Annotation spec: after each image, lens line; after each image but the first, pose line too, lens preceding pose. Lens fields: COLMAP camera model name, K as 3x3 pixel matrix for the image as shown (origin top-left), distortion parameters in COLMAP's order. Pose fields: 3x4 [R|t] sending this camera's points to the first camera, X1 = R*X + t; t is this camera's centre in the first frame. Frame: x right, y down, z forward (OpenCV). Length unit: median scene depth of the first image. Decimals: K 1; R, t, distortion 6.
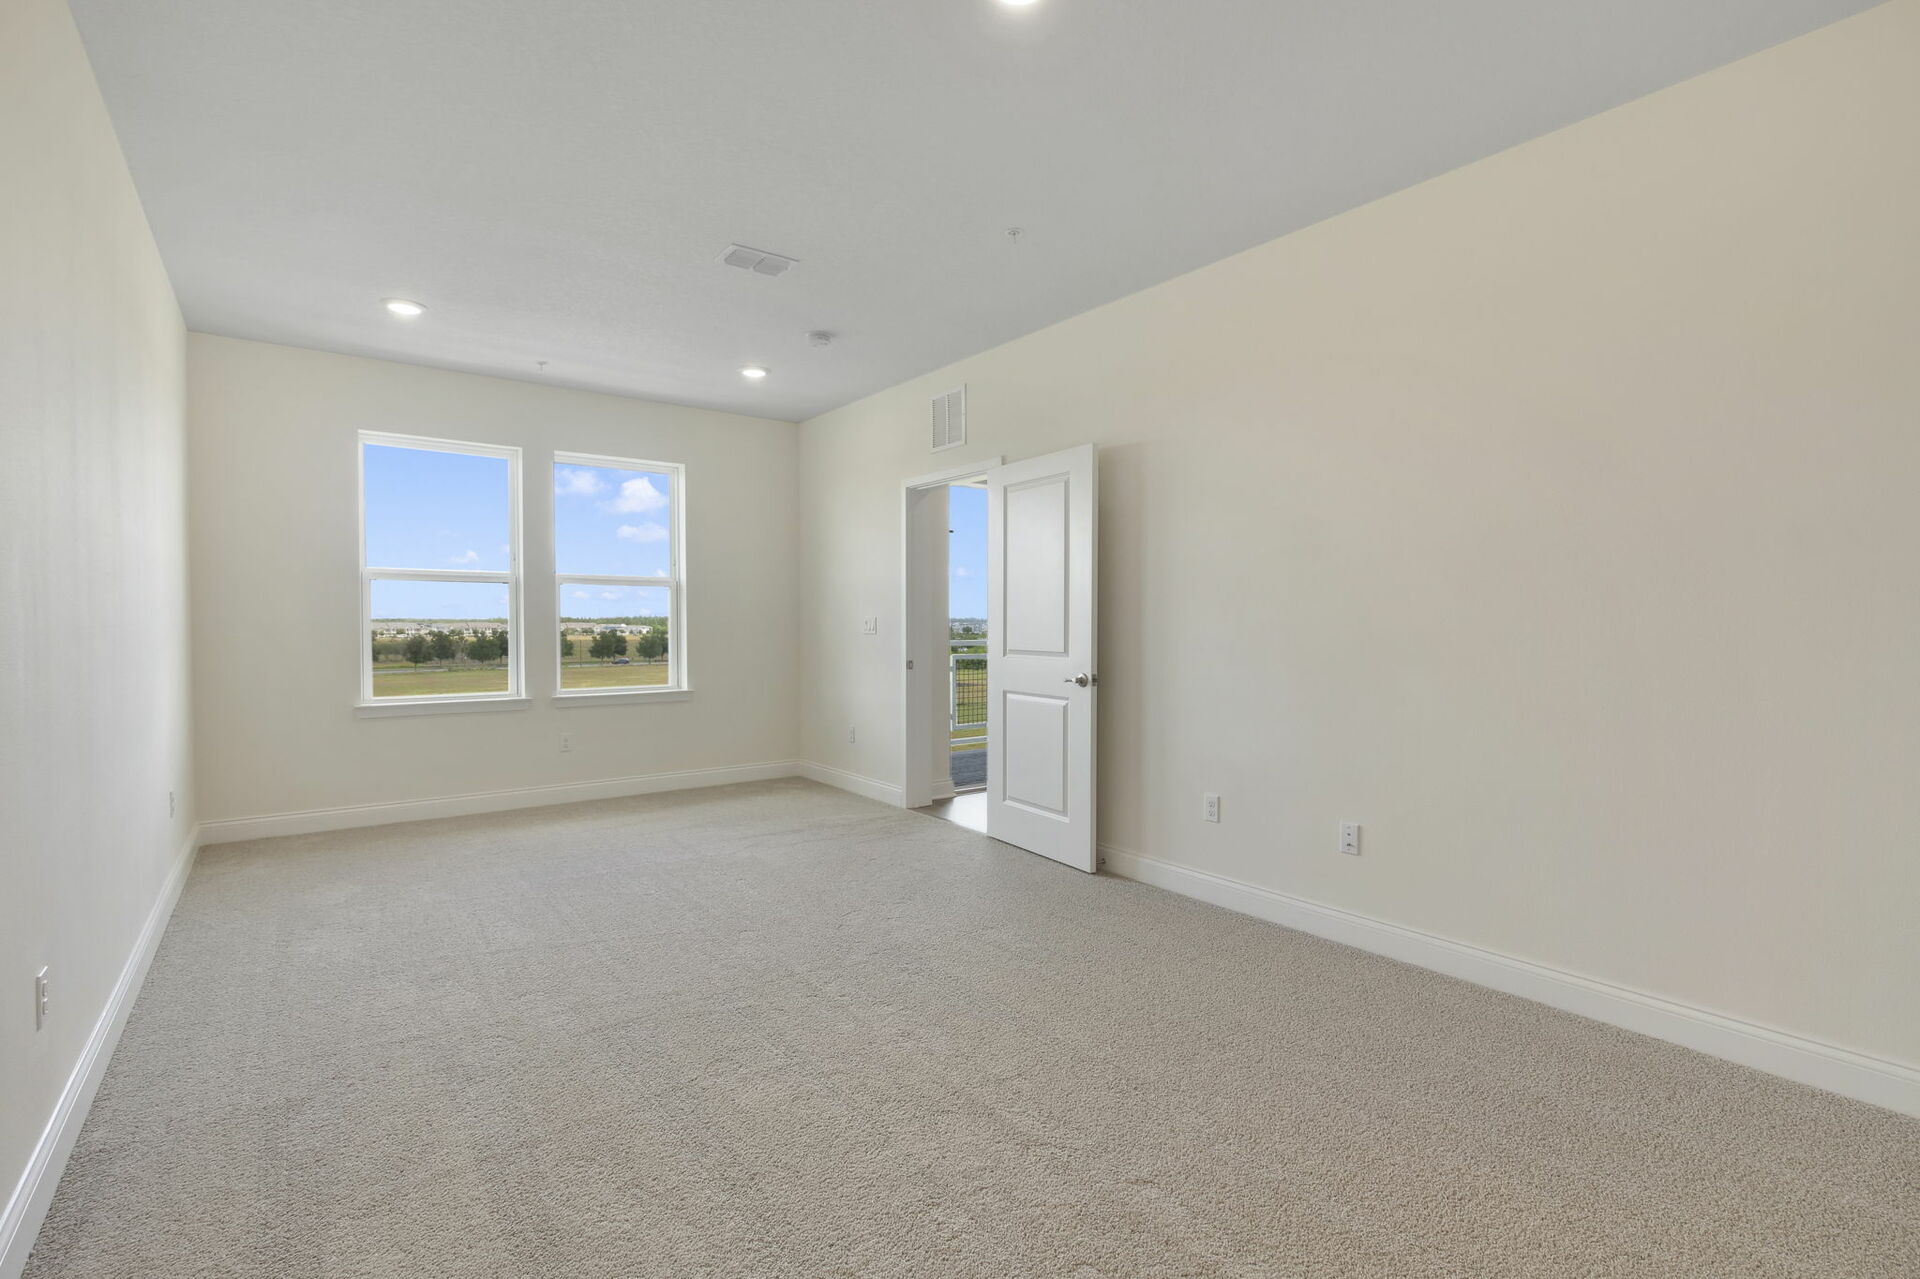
lens RADIAL K [[813.0, 0, 937.1], [0, 813.0, 623.7], [0, 0, 1]] dist [-0.001638, -0.000264]
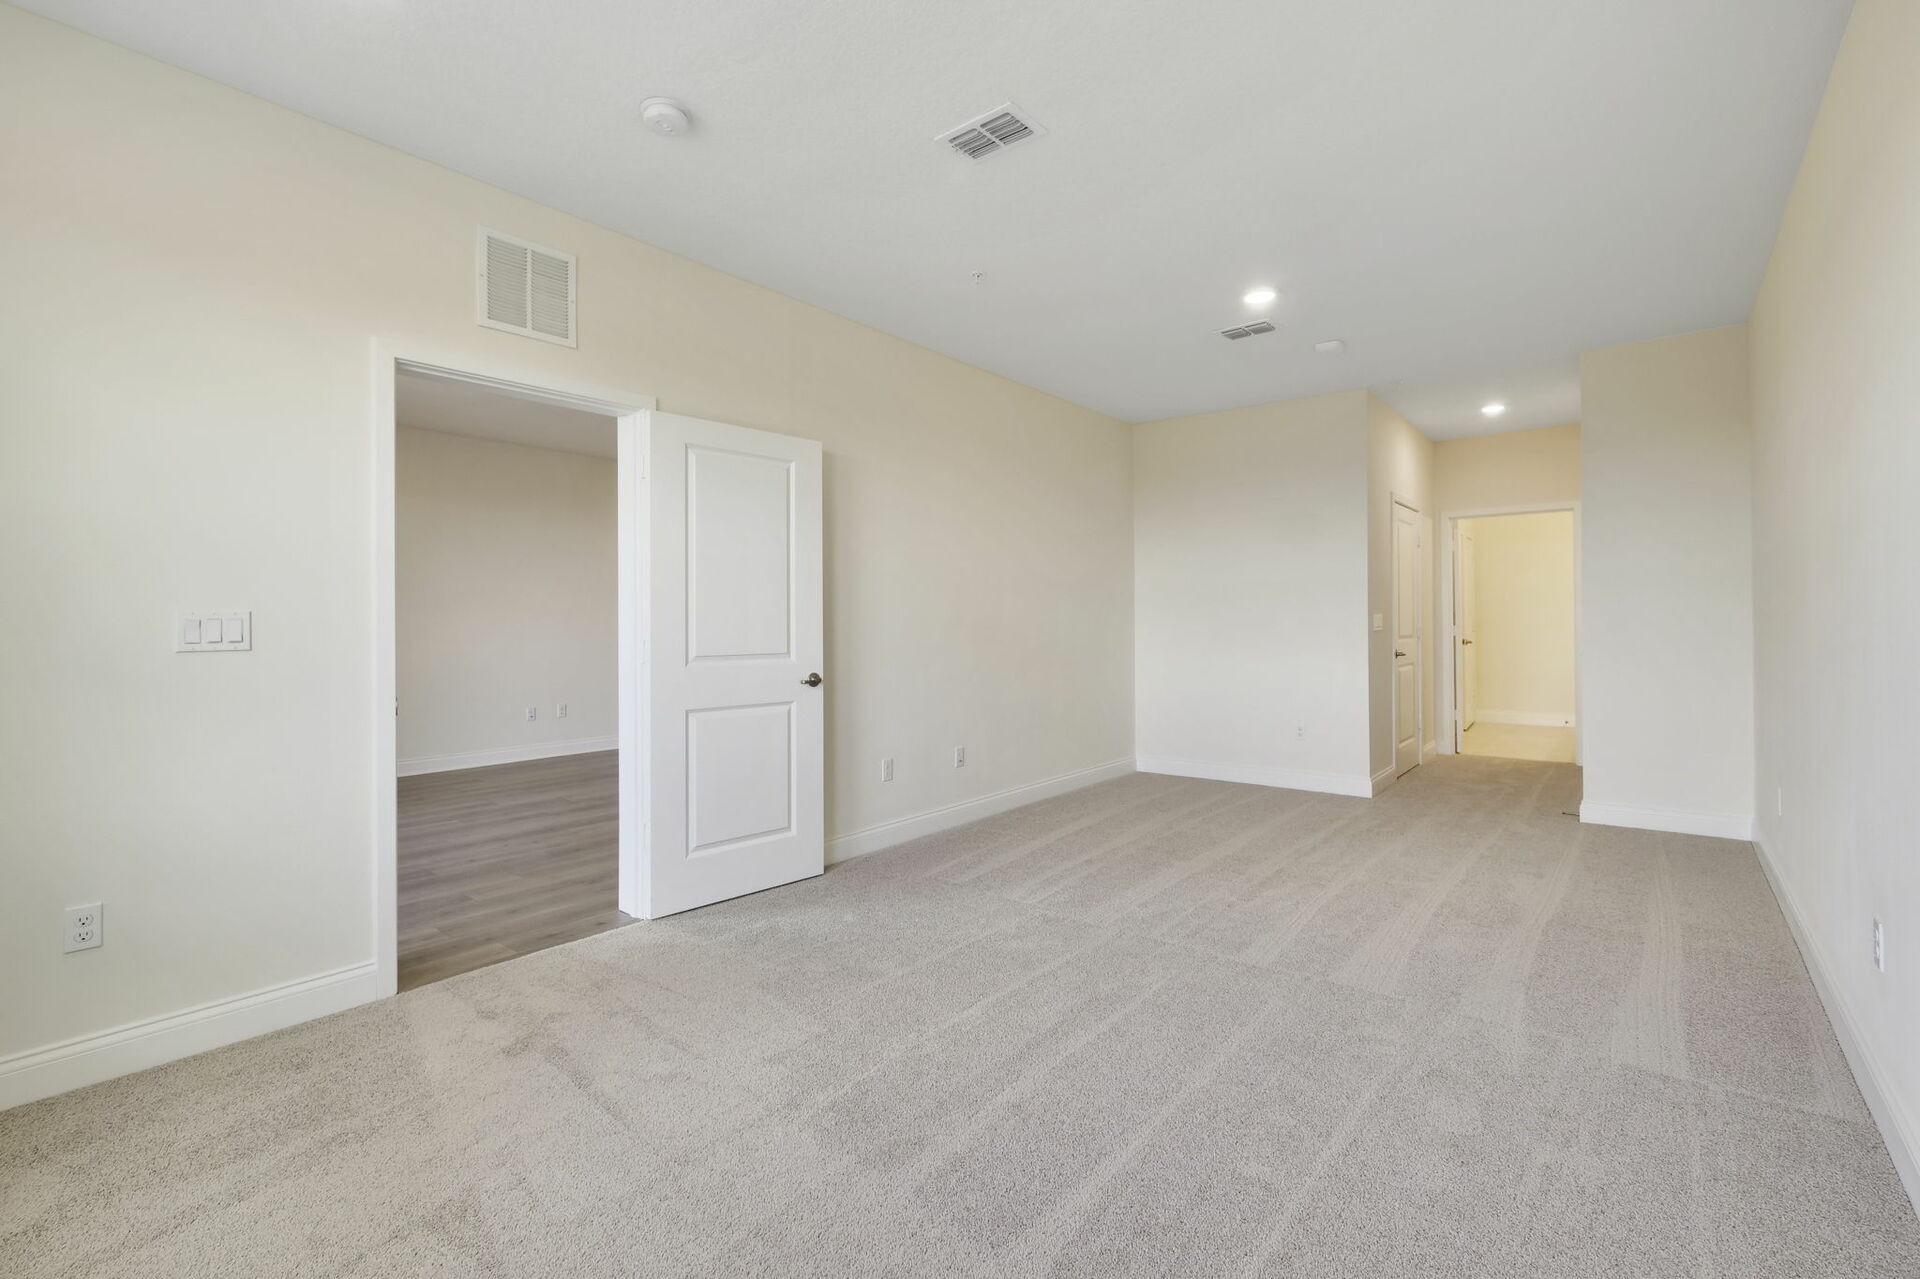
lens RADIAL K [[813.0, 0, 937.1], [0, 813.0, 623.7], [0, 0, 1]] dist [-0.001638, -0.000264]
pose [[-0.204790, -0.002956, 0.978801, -0.718684], [0.009155, 0.999946, 0.004935, -0.001251], [-0.978763, 0.009972, -0.204752, 0.931253]]
